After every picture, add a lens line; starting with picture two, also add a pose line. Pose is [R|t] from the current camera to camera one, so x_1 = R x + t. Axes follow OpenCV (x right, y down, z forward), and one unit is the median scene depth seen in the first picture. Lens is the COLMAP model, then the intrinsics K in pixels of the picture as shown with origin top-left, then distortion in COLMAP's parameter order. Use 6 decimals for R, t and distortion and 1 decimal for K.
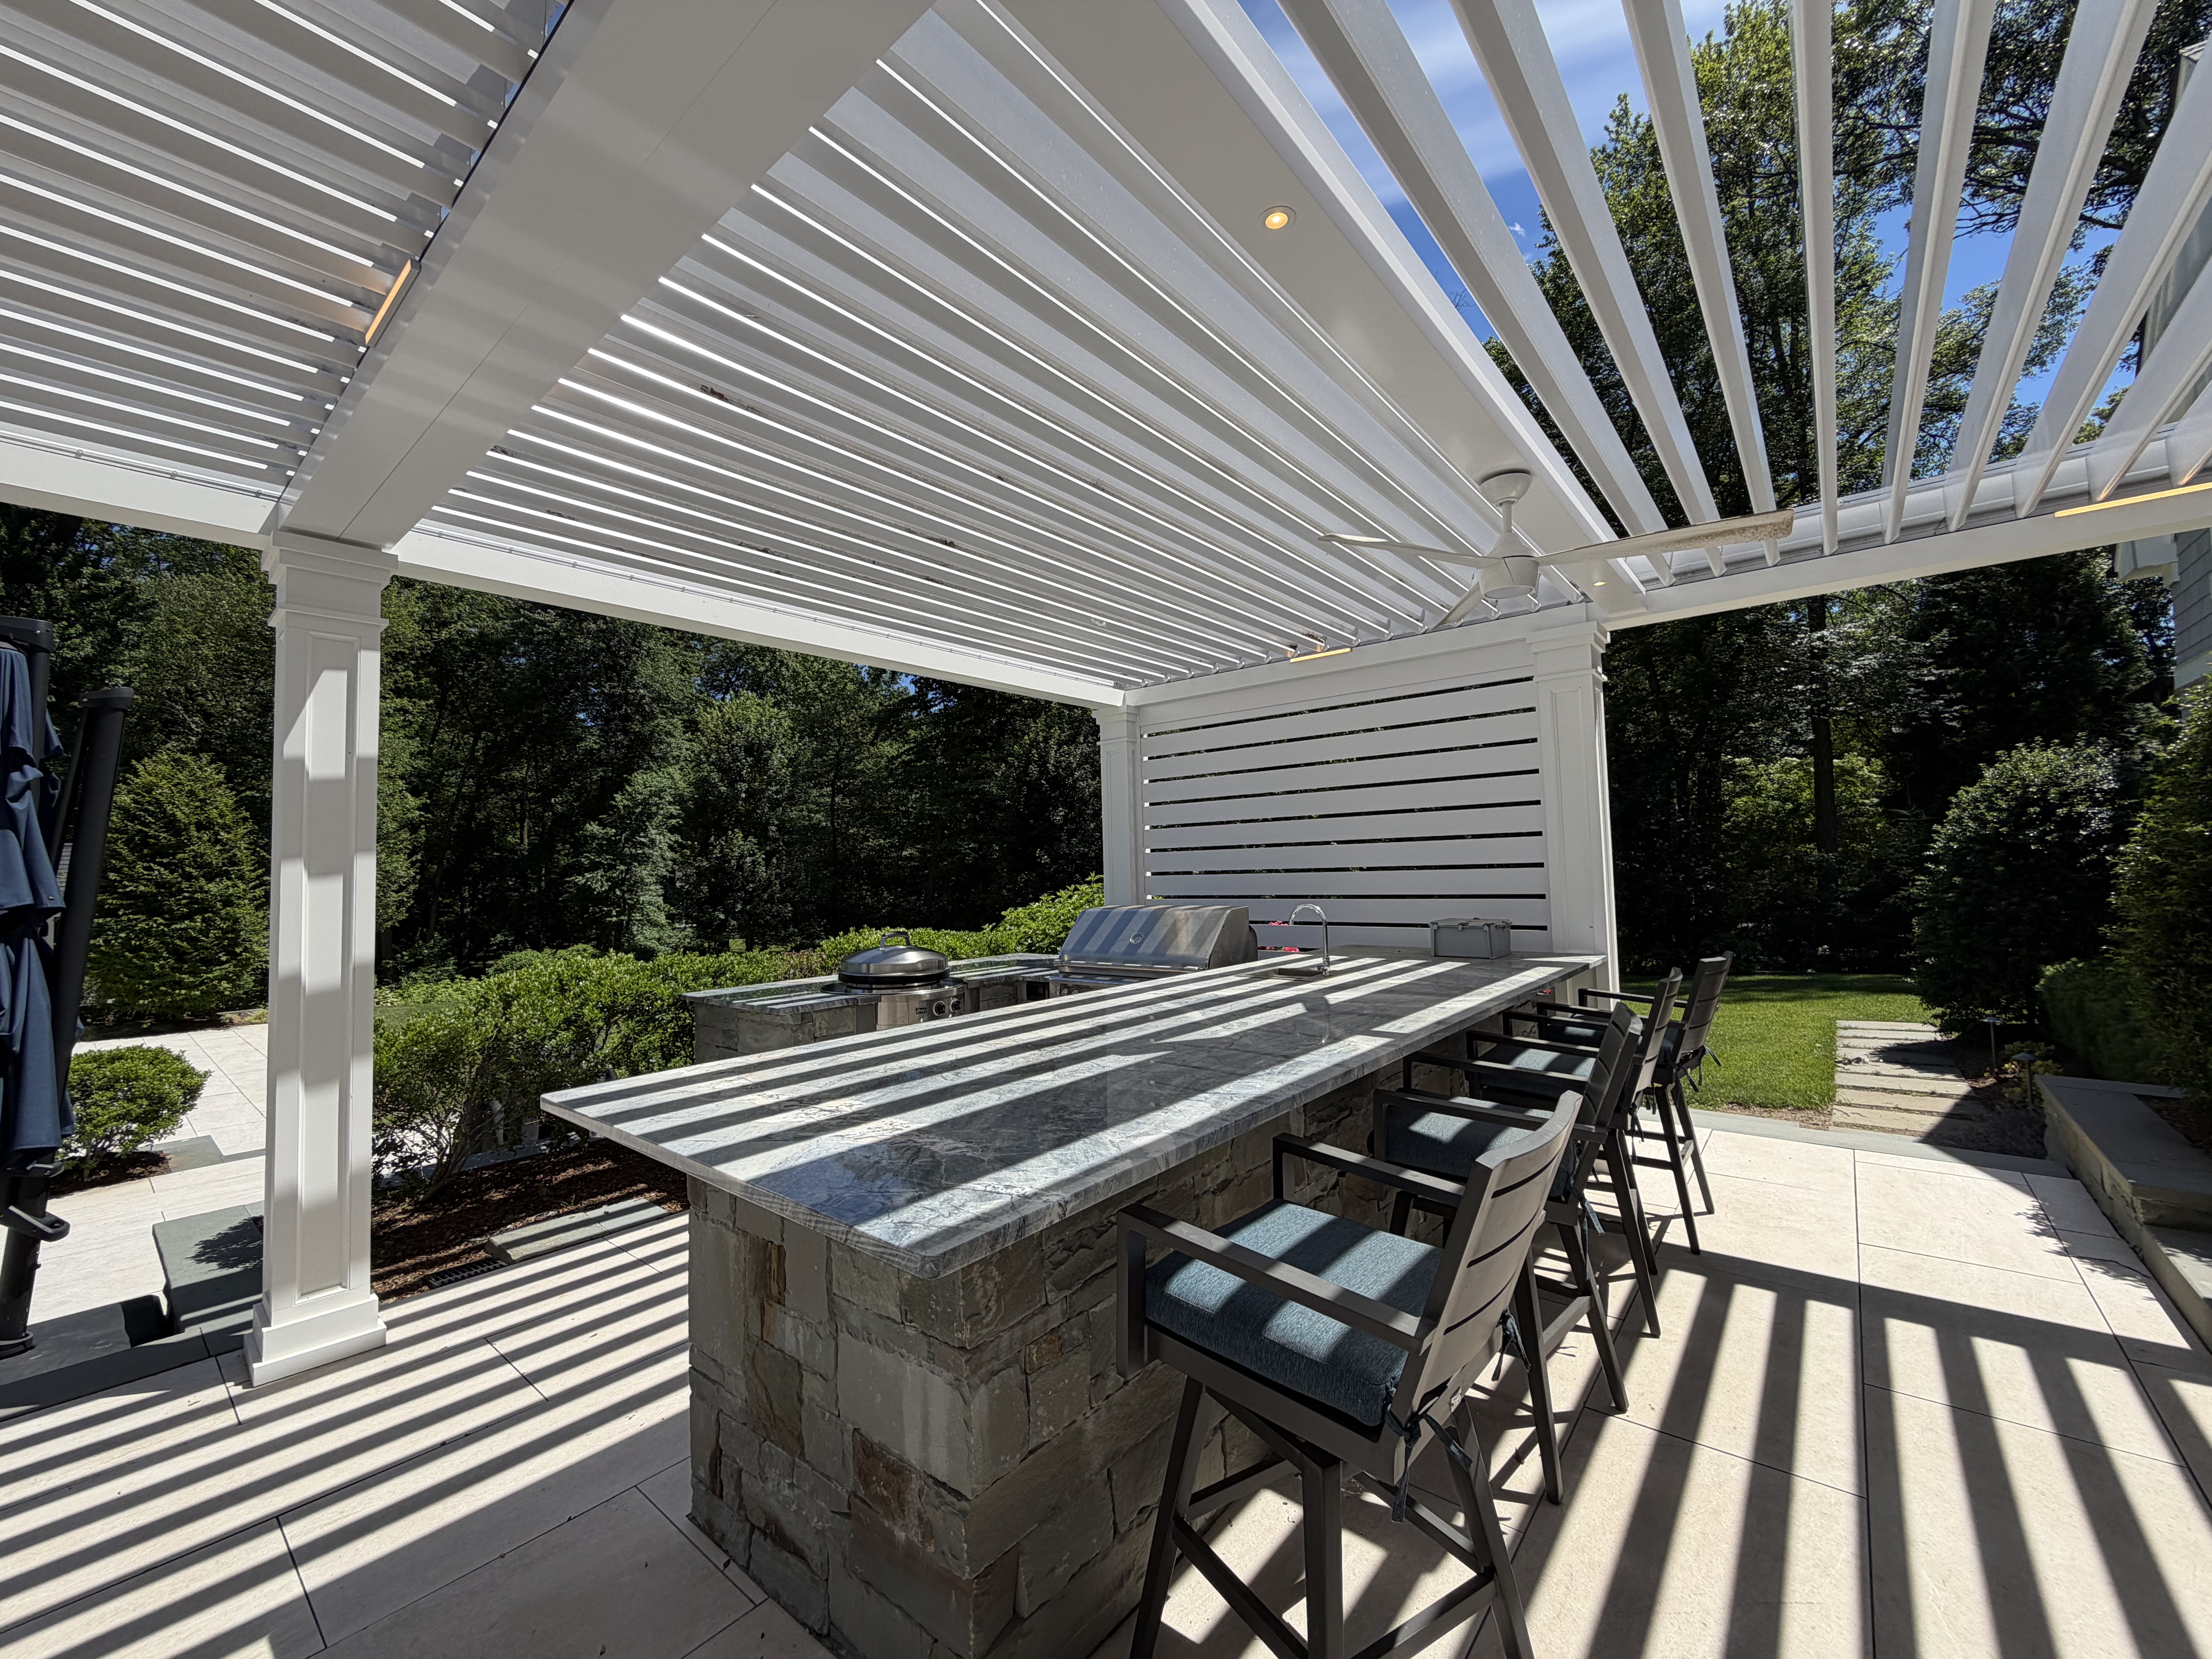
lens RADIAL K [[883.9, 0, 1097.3], [0, 883.9, 826.6], [0, 0, 1]] dist [0.003605, -0.001996]
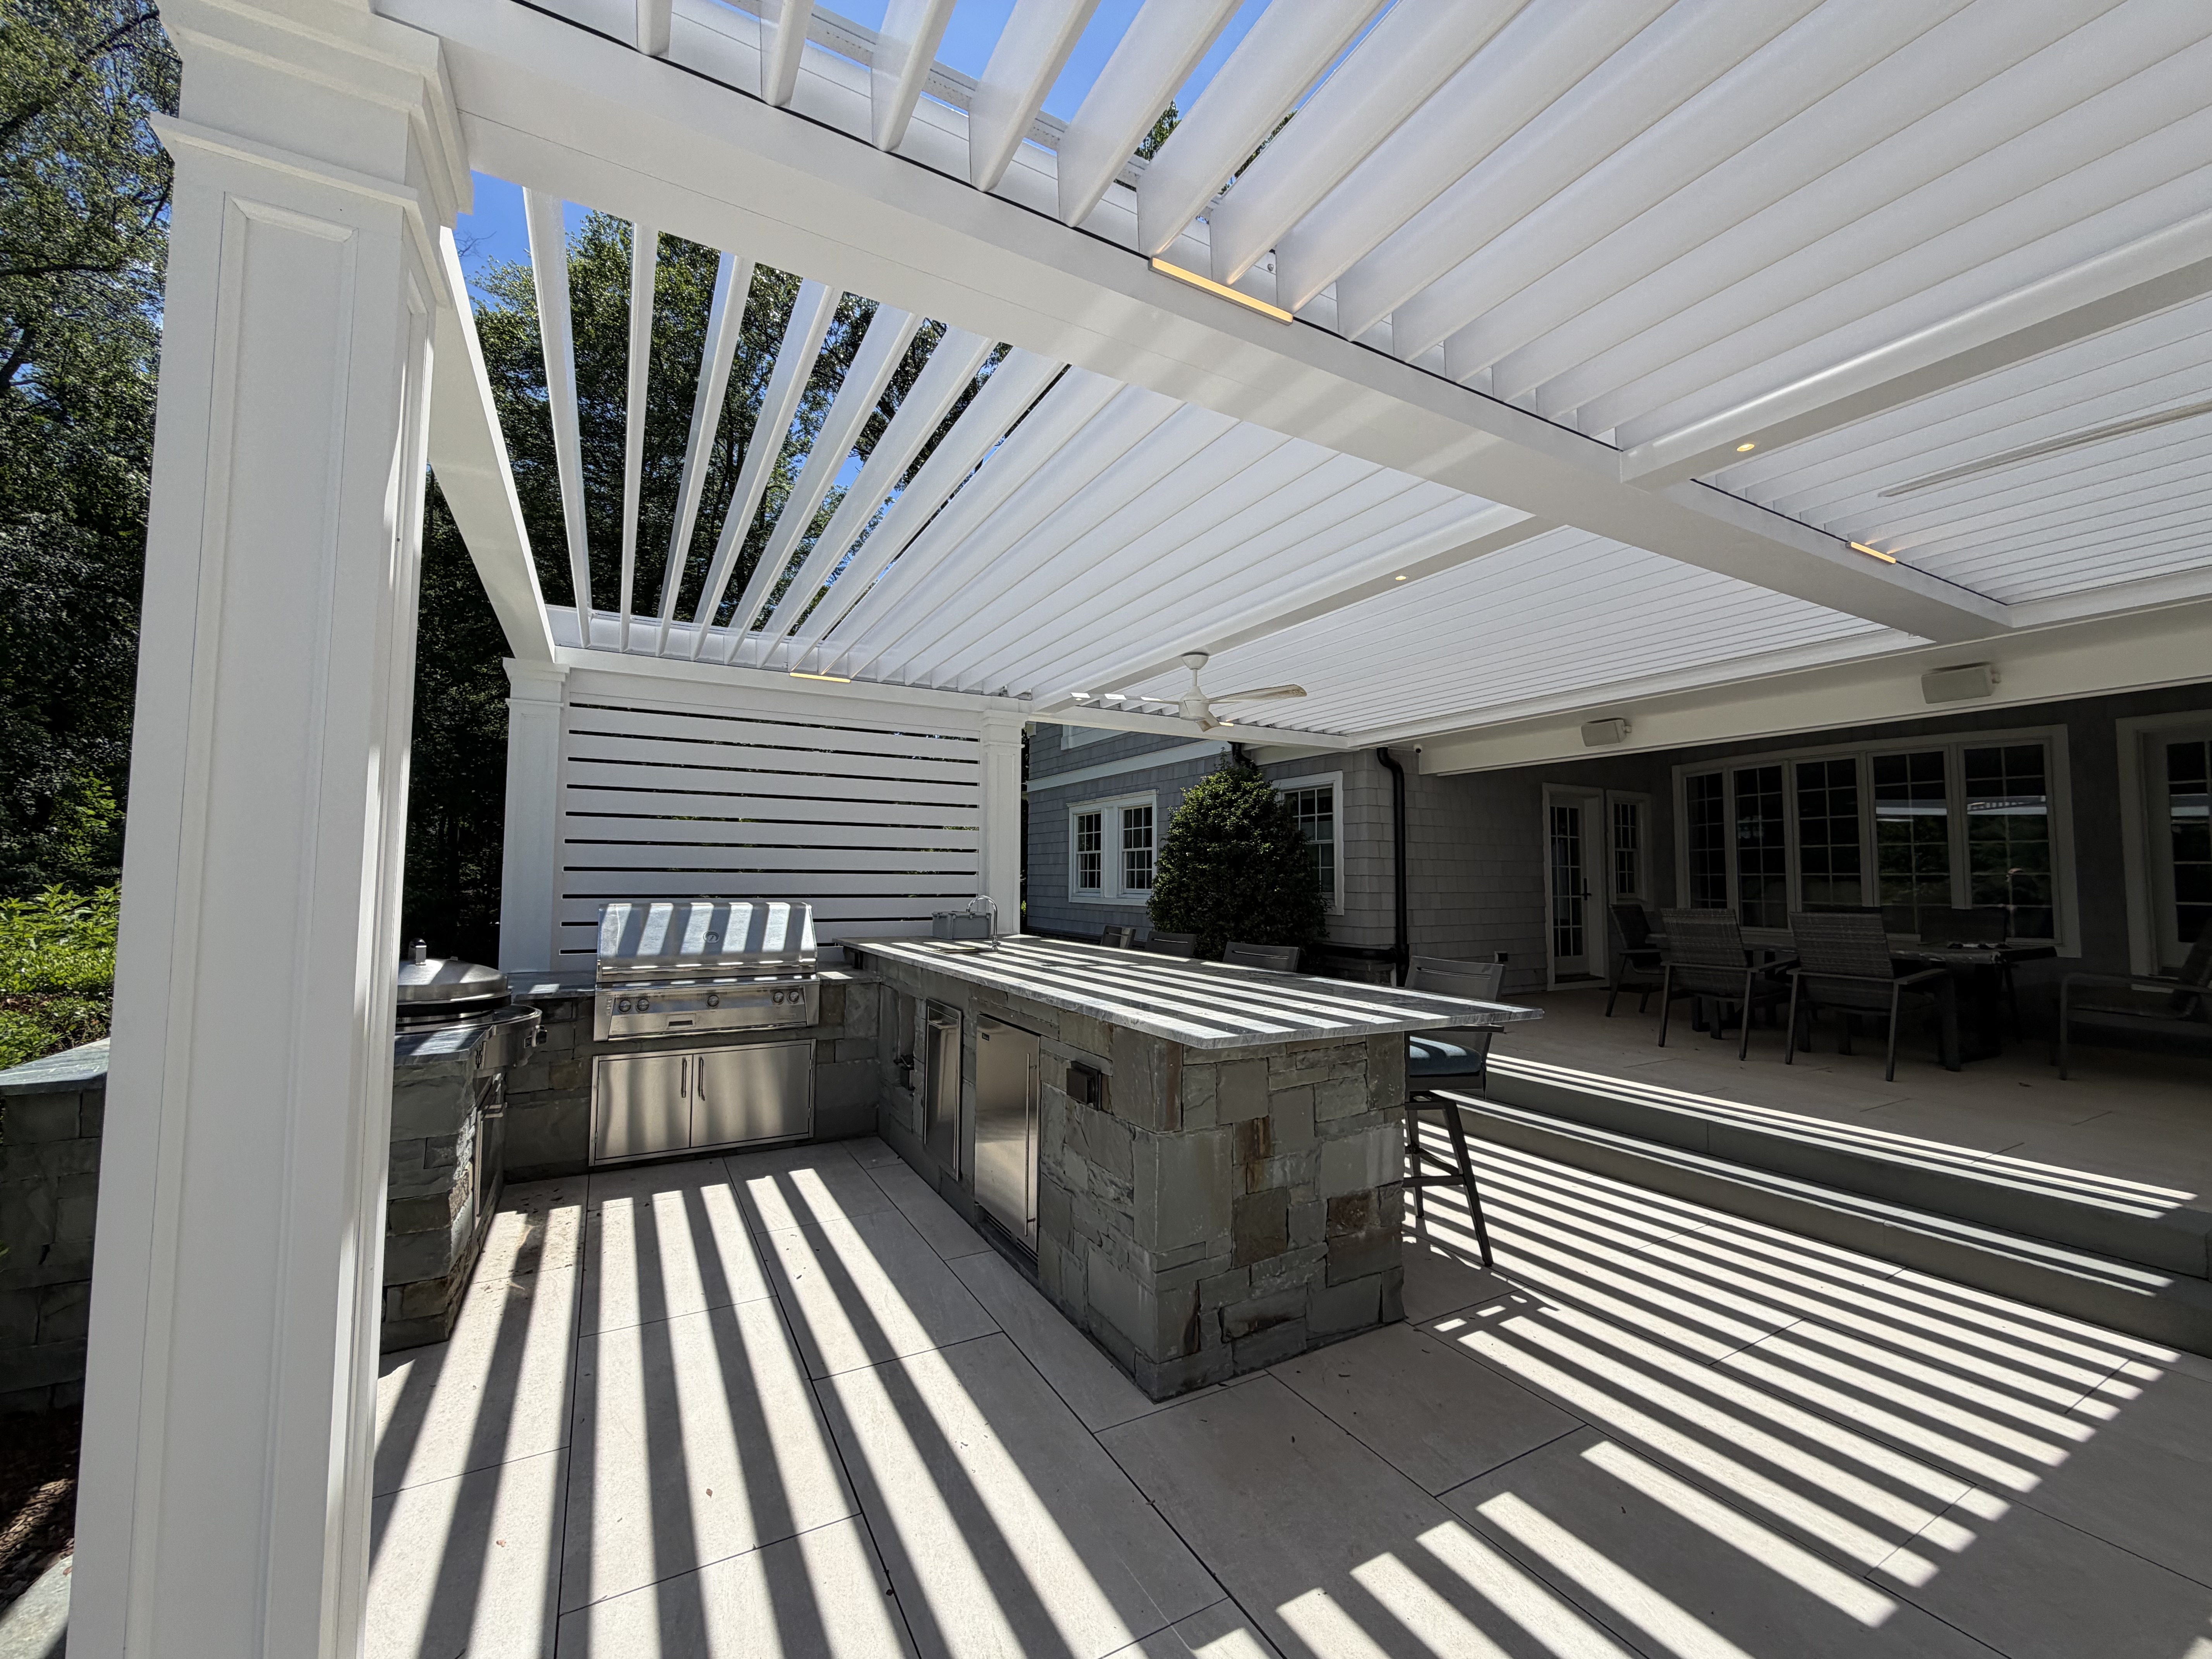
lens RADIAL K [[883.9, 0, 1100.2], [0, 883.9, 827.5], [0, 0, 1]] dist [0.003605, -0.001996]
pose [[0.358143, 0.083762, 0.929902, -0.327029], [-0.064475, 0.995809, -0.064866, 0.022080], [-0.931438, -0.036724, 0.362043, 0.136102]]
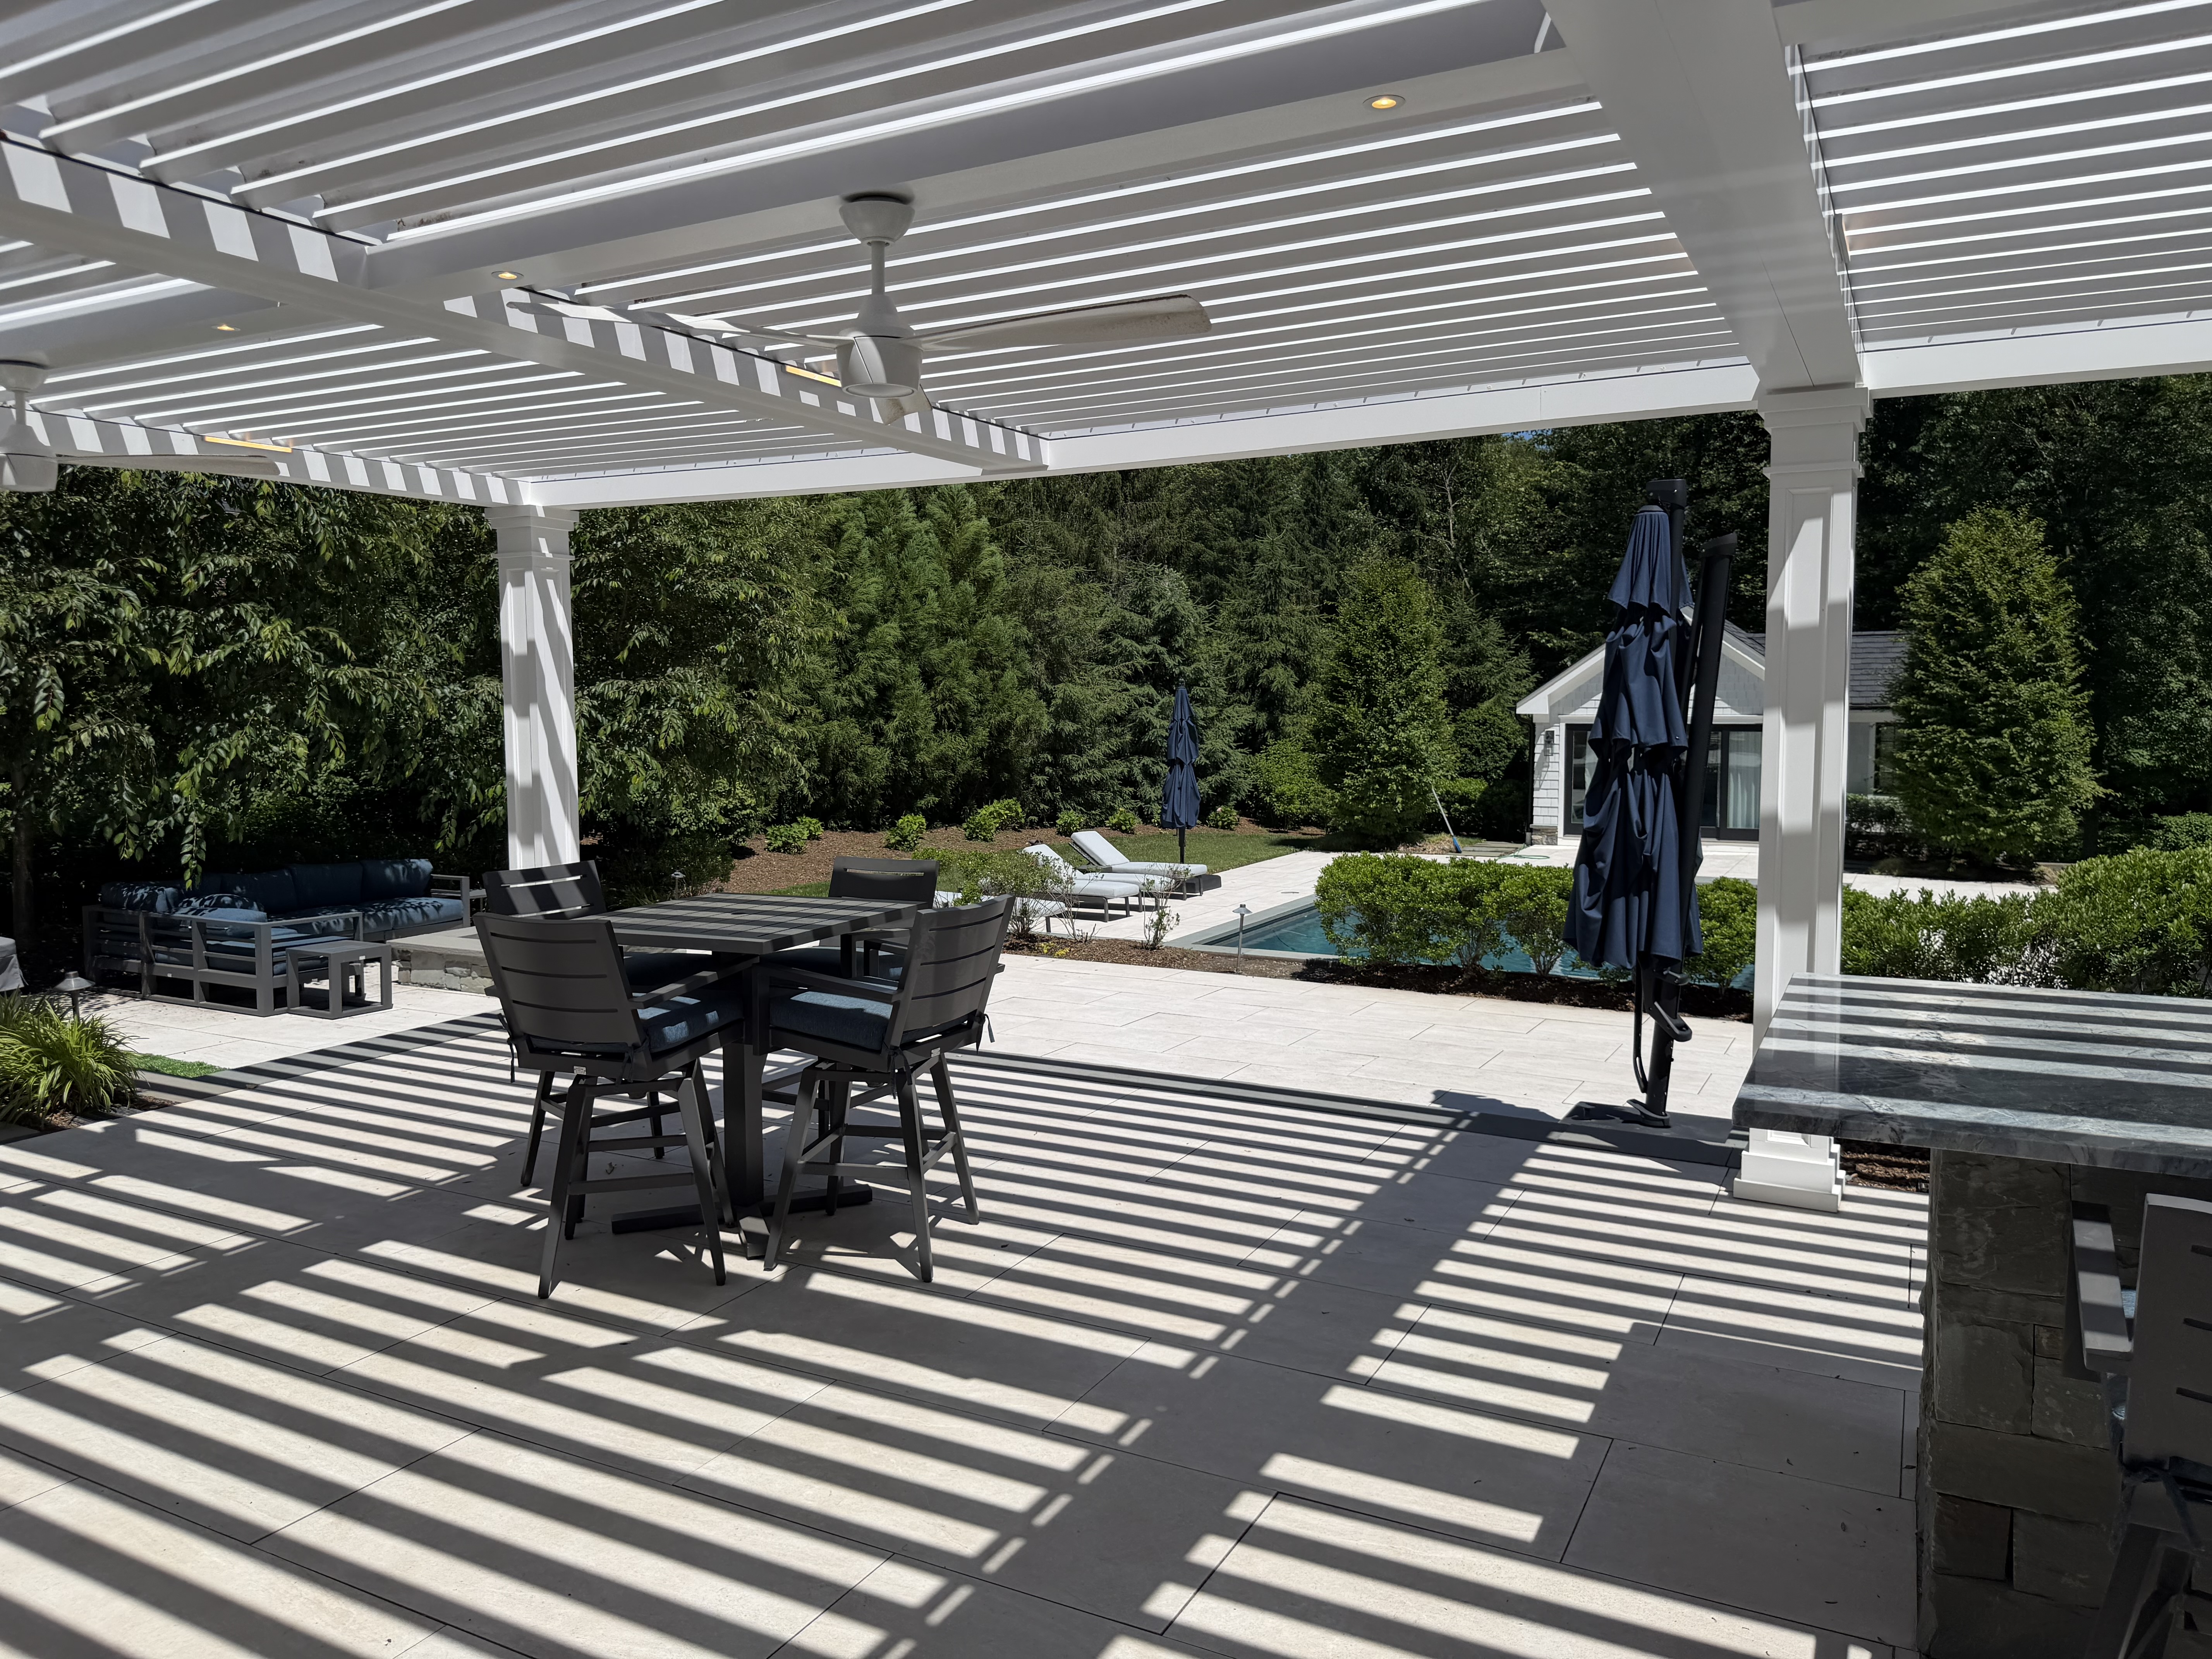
lens RADIAL K [[1560.3, 0, 1067.1], [0, 1560.3, 836.7], [0, 0, 1]] dist [0.062421, -0.083434]
pose [[0.198713, 0.112805, -0.973544, 0.200598], [0.052641, 0.990691, 0.125536, -0.028457], [0.978643, -0.076194, 0.190925, -0.044286]]
